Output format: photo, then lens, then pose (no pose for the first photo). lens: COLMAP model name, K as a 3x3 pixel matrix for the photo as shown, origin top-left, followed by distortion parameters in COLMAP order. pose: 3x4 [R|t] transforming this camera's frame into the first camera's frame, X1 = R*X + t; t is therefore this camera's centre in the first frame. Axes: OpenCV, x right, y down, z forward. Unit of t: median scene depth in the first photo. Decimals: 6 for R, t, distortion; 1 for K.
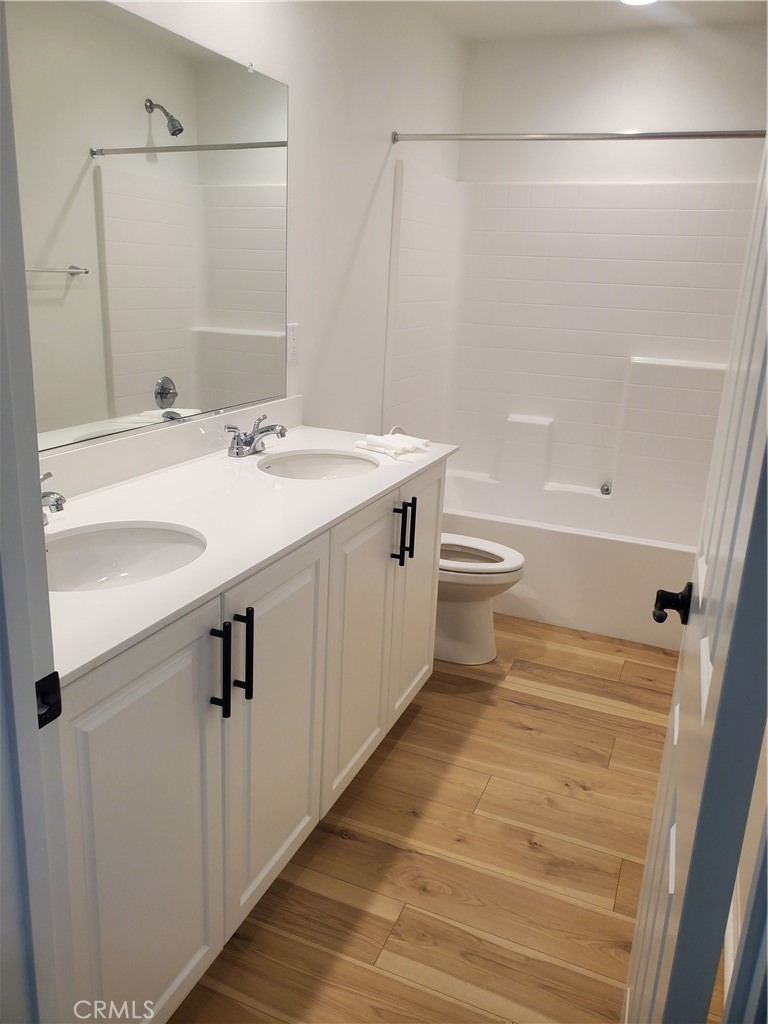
lens RADIAL K [[792.7, 0, 382.6], [0, 792.7, 506.1], [0, 0, 1]] dist [0.009724, -0.021047]
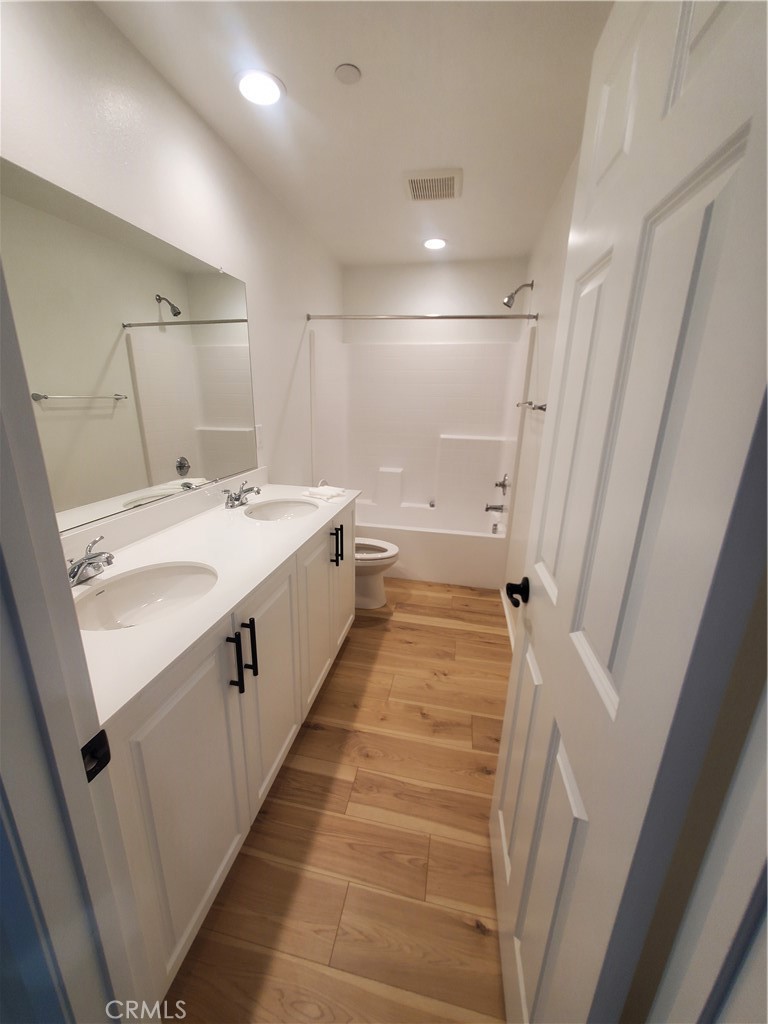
lens RADIAL K [[405.2, 0, 379.9], [0, 405.2, 518.5], [0, 0, 1]] dist [-0.002671, 0.000828]
pose [[0.981987, -0.076603, 0.172725, -0.025984], [0.073897, 0.997022, 0.022054, -0.034771], [-0.173900, -0.008893, 0.984723, 0.110942]]
